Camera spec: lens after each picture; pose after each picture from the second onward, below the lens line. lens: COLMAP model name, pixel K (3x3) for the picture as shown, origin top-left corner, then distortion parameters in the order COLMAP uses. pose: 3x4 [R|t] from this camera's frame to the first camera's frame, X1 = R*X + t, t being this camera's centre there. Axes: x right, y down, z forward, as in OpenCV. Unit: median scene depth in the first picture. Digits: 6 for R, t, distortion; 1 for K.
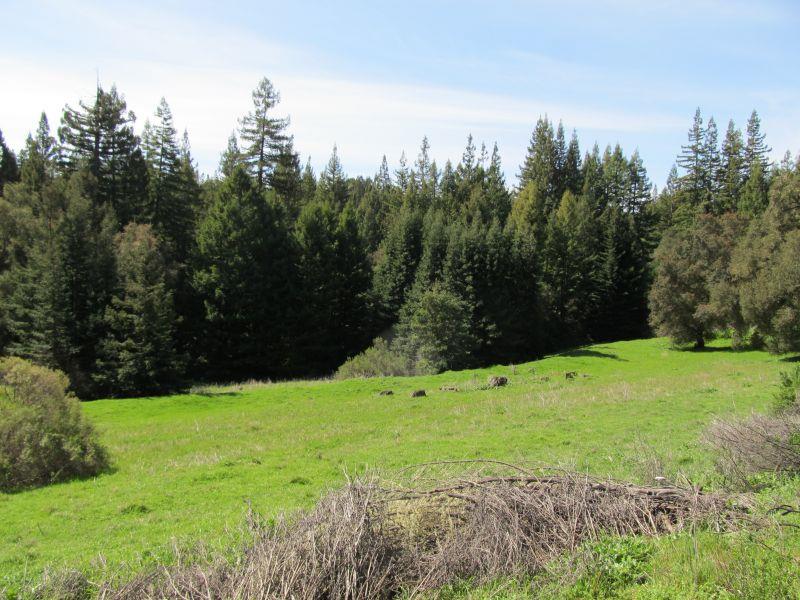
lens RADIAL K [[665.5, 0, 400.8], [0, 665.5, 299.8], [0, 0, 1]] dist [-0.014601, -0.055896]
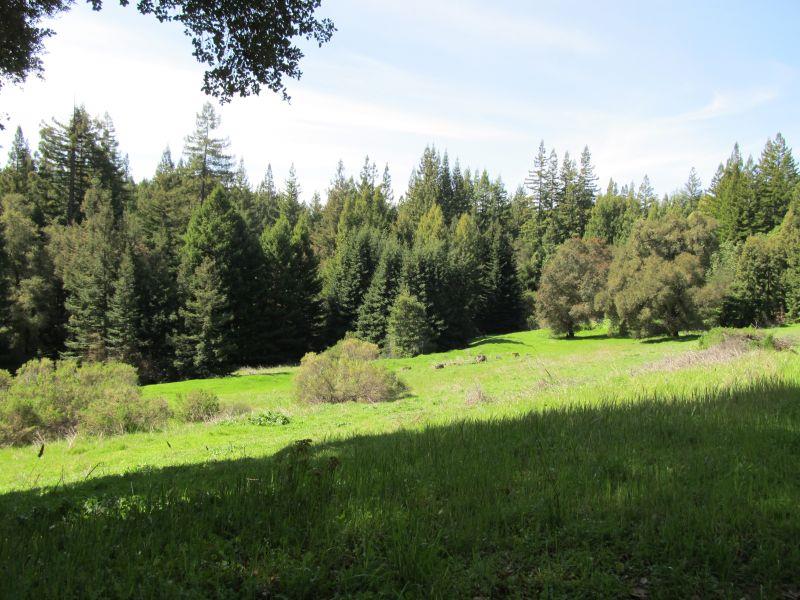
lens RADIAL K [[665.5, 0, 405.0], [0, 665.5, 295.5], [0, 0, 1]] dist [-0.014601, -0.055896]
pose [[0.965126, 0.003567, 0.261763, -0.233967], [-0.003076, 0.999993, -0.002283, -0.007886], [-0.261769, 0.001398, 0.965129, -0.224650]]
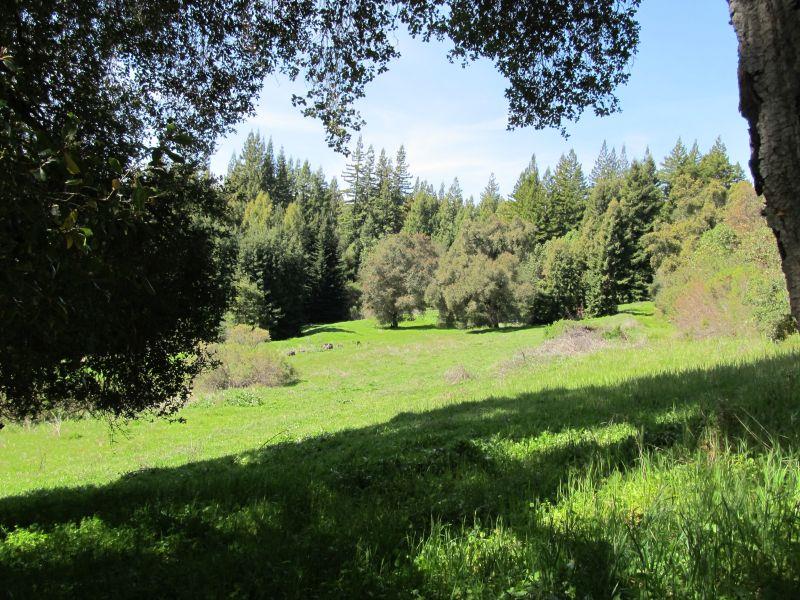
lens RADIAL K [[665.5, 0, 401.8], [0, 665.5, 293.8], [0, 0, 1]] dist [-0.014601, -0.055896]
pose [[0.845996, 0.026438, 0.532534, -0.302843], [-0.034390, 0.999396, 0.005018, -0.006413], [-0.532080, -0.022559, 0.846394, -0.219334]]
